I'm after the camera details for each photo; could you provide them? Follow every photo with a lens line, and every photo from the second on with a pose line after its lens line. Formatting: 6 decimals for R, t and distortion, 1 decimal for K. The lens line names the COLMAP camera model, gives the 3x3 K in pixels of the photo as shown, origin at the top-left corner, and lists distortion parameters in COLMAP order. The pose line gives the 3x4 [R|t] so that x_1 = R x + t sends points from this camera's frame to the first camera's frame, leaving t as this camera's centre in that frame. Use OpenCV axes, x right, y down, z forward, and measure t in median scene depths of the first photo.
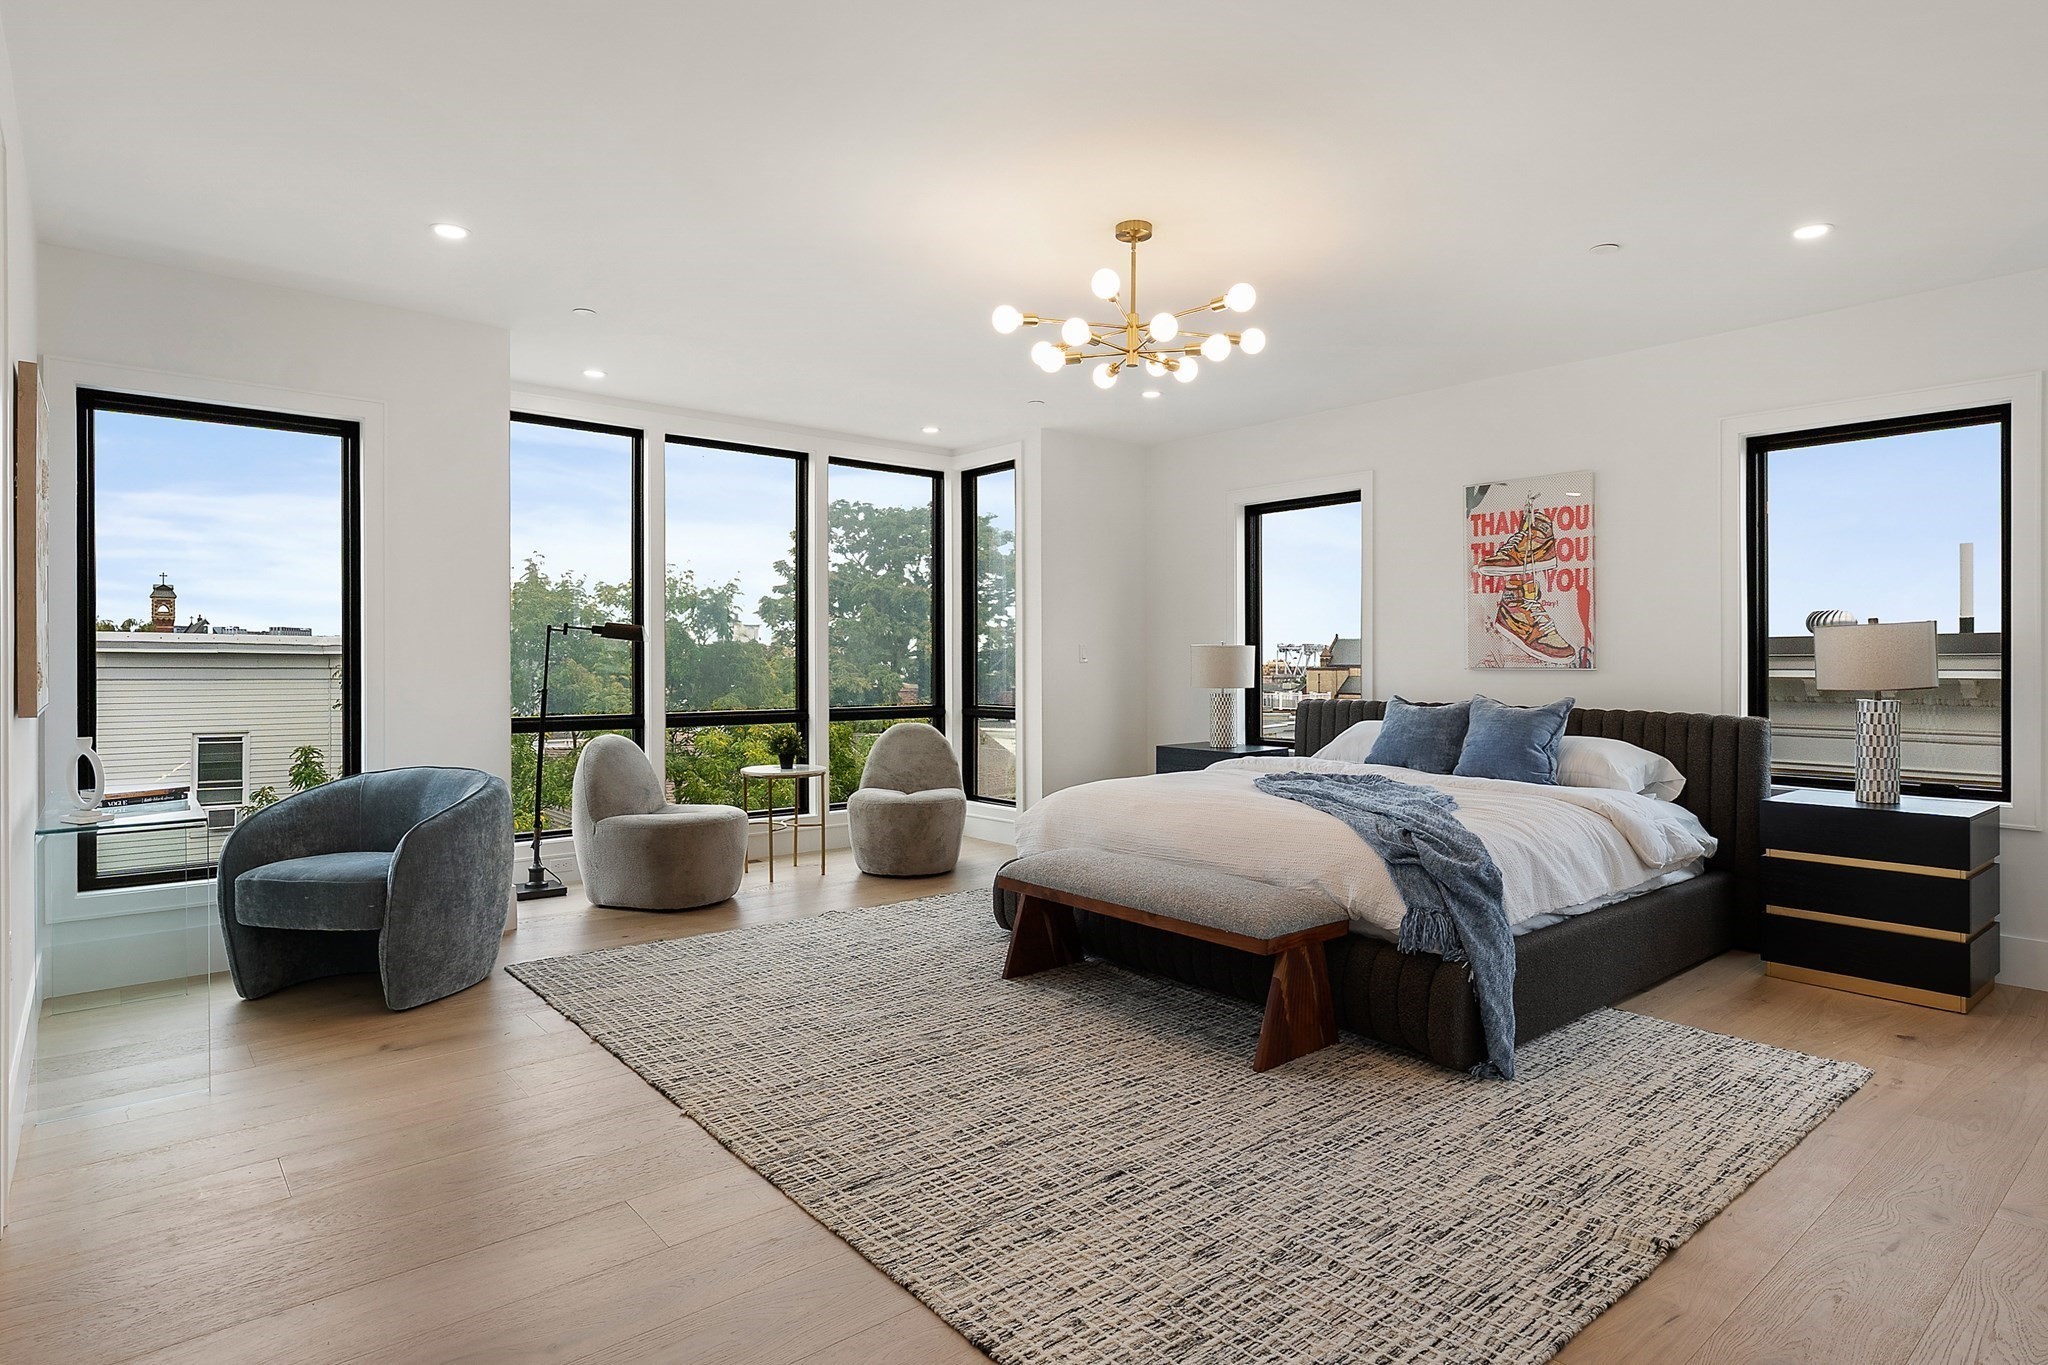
lens RADIAL K [[1107.5, 0, 1021.1], [0, 1107.5, 661.3], [0, 0, 1]] dist [-0.006809, 0.001676]
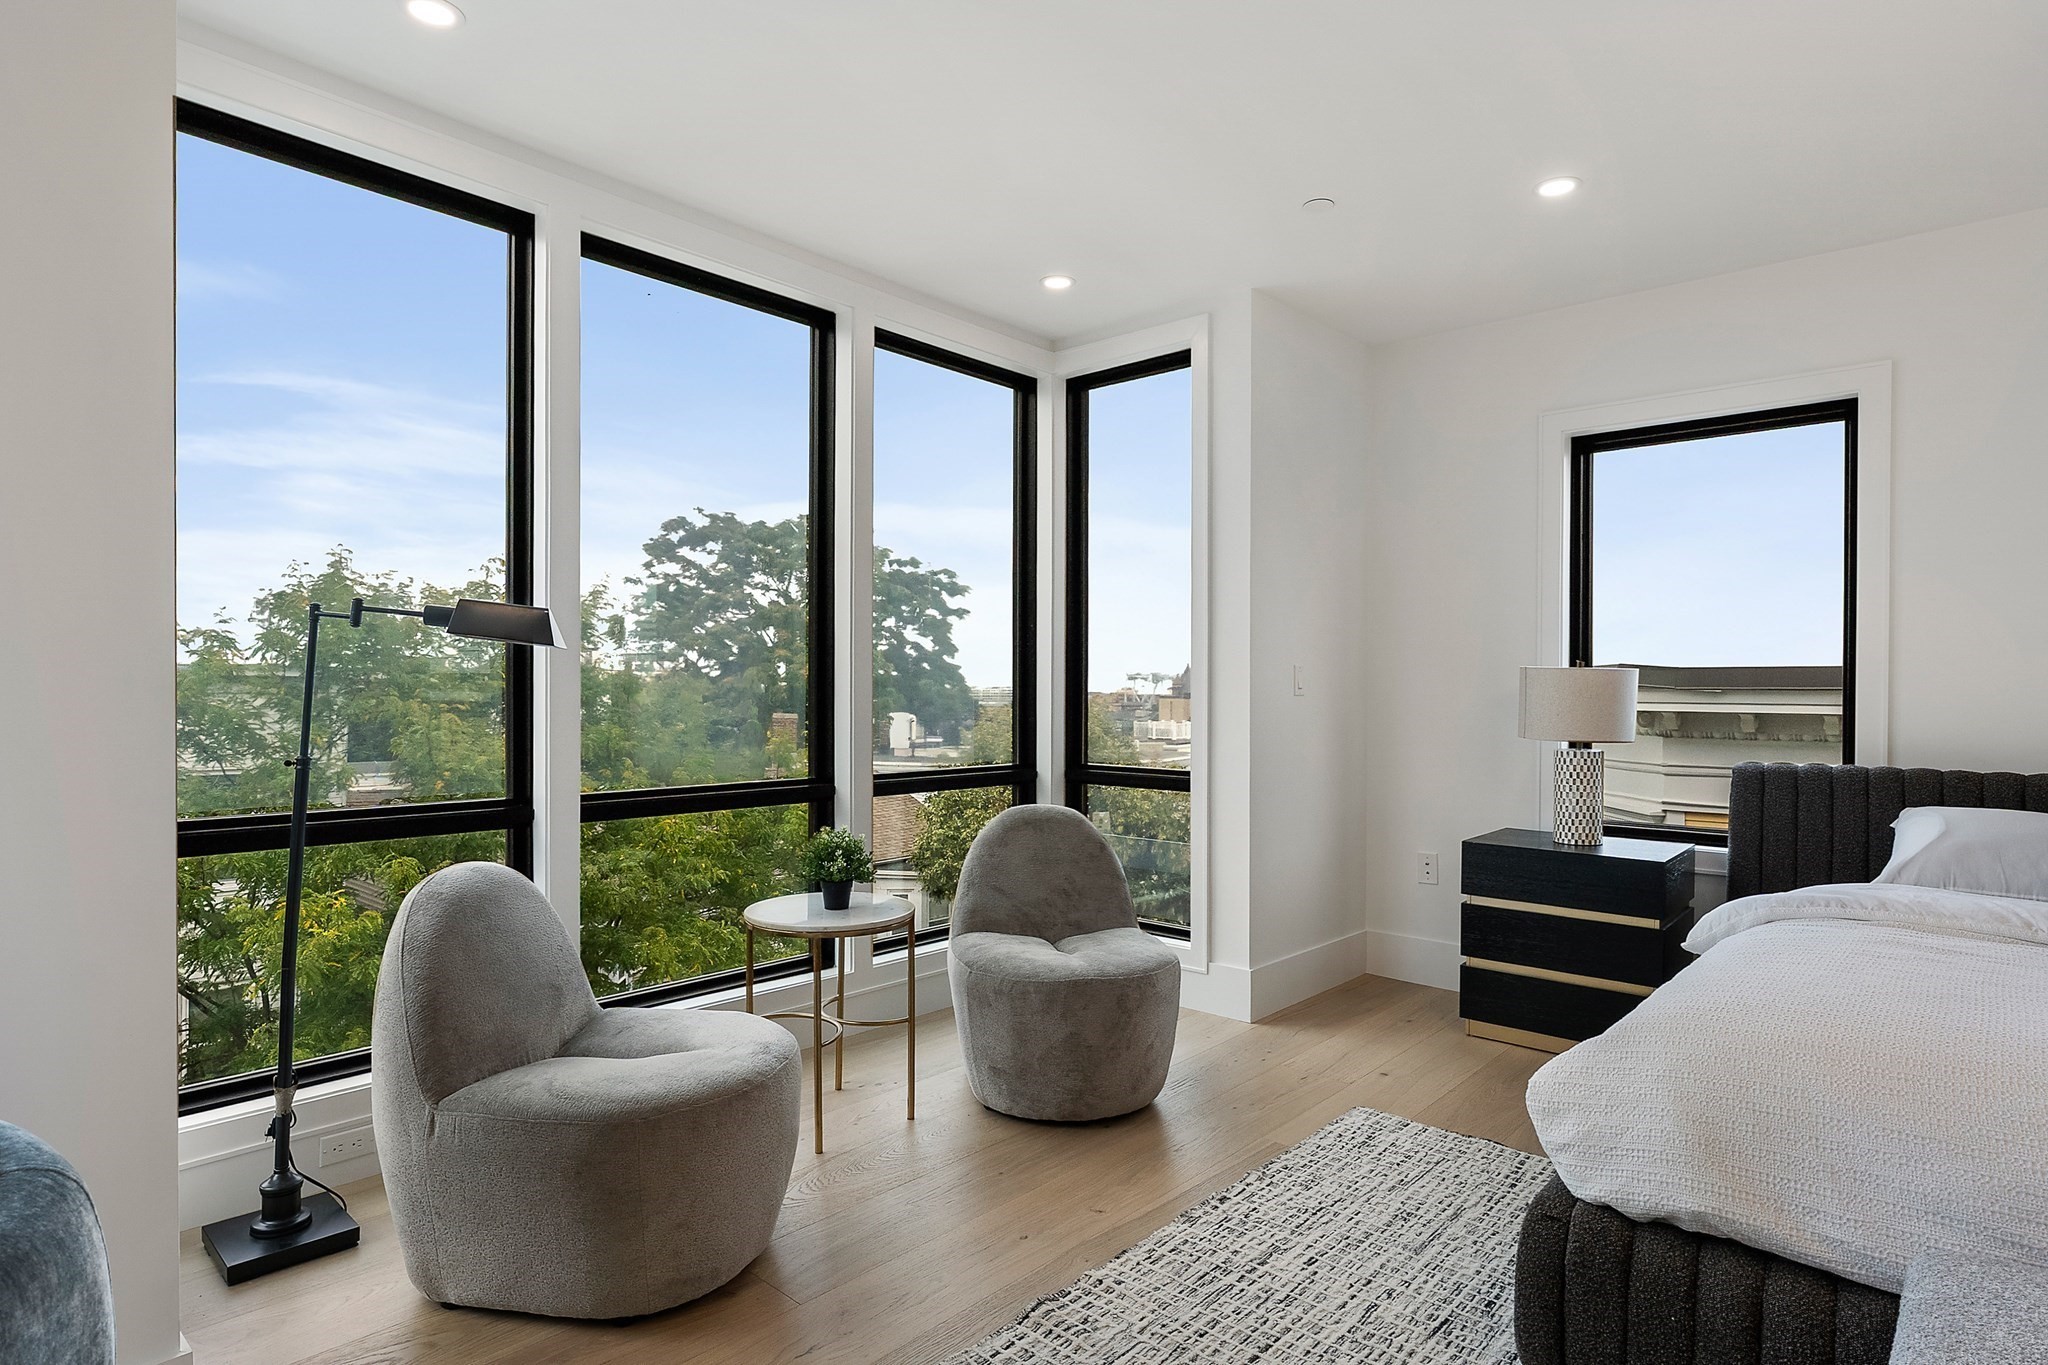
lens RADIAL K [[1107.5, 0, 1023.5], [0, 1107.5, 693.9], [0, 0, 1]] dist [-0.006809, 0.001676]
pose [[0.990521, 0.005397, 0.137258, -0.227564], [-0.006080, 0.999971, 0.004557, -0.001837], [-0.137230, -0.005349, 0.990525, 0.572462]]
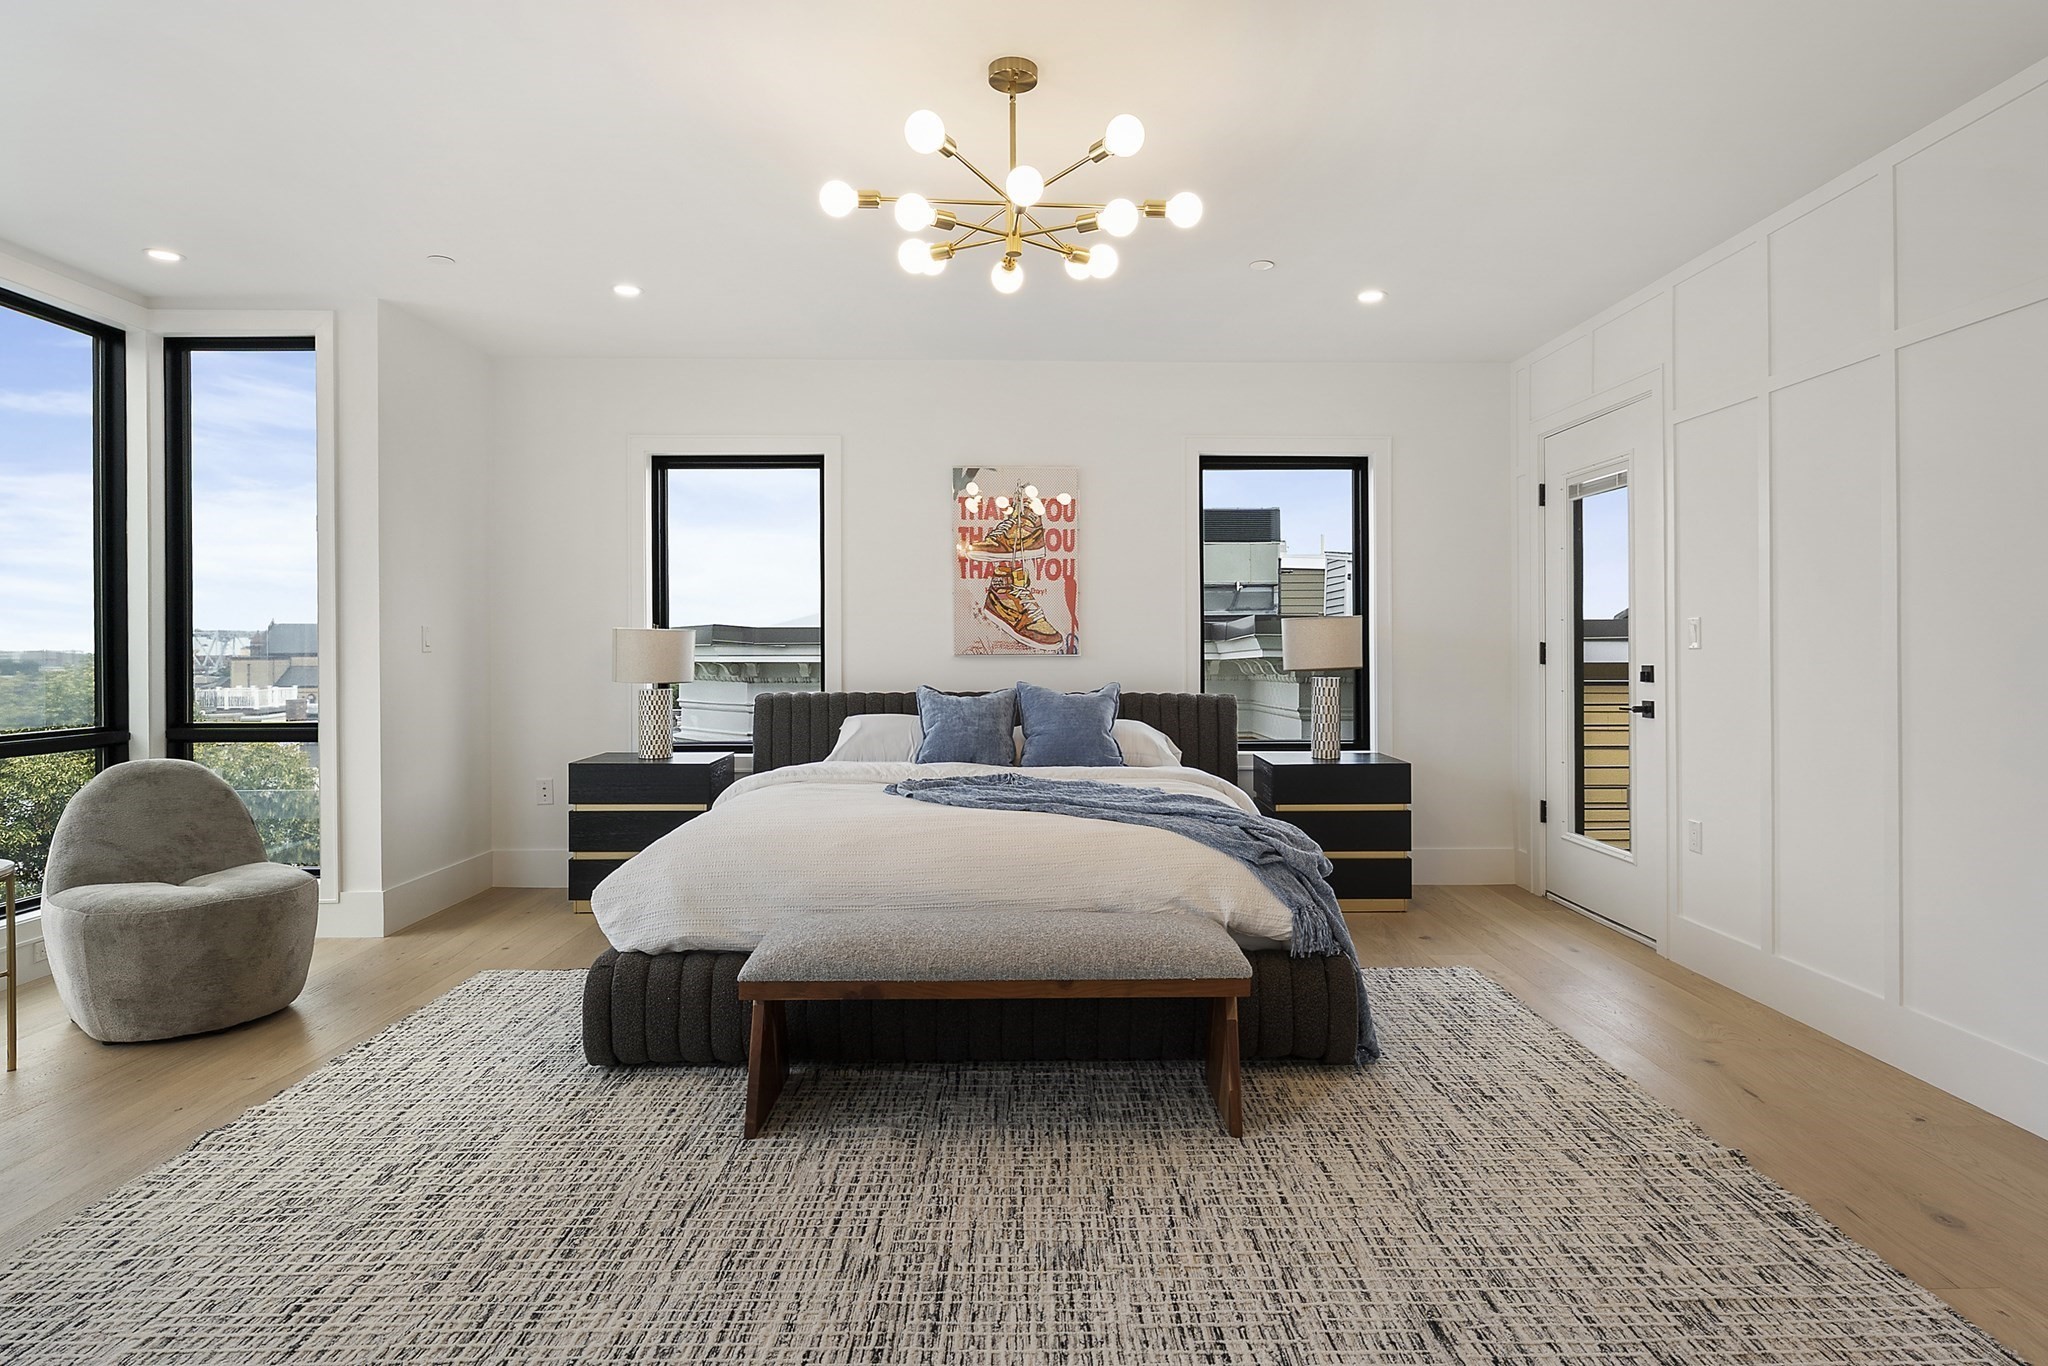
lens RADIAL K [[1107.5, 0, 1050.6], [0, 1107.5, 645.2], [0, 0, 1]] dist [-0.006809, 0.001676]
pose [[0.622524, -0.001166, 0.782600, -0.319415], [0.003405, 0.999993, -0.001218, -0.001177], [-0.782593, 0.003423, 0.622524, 0.352744]]
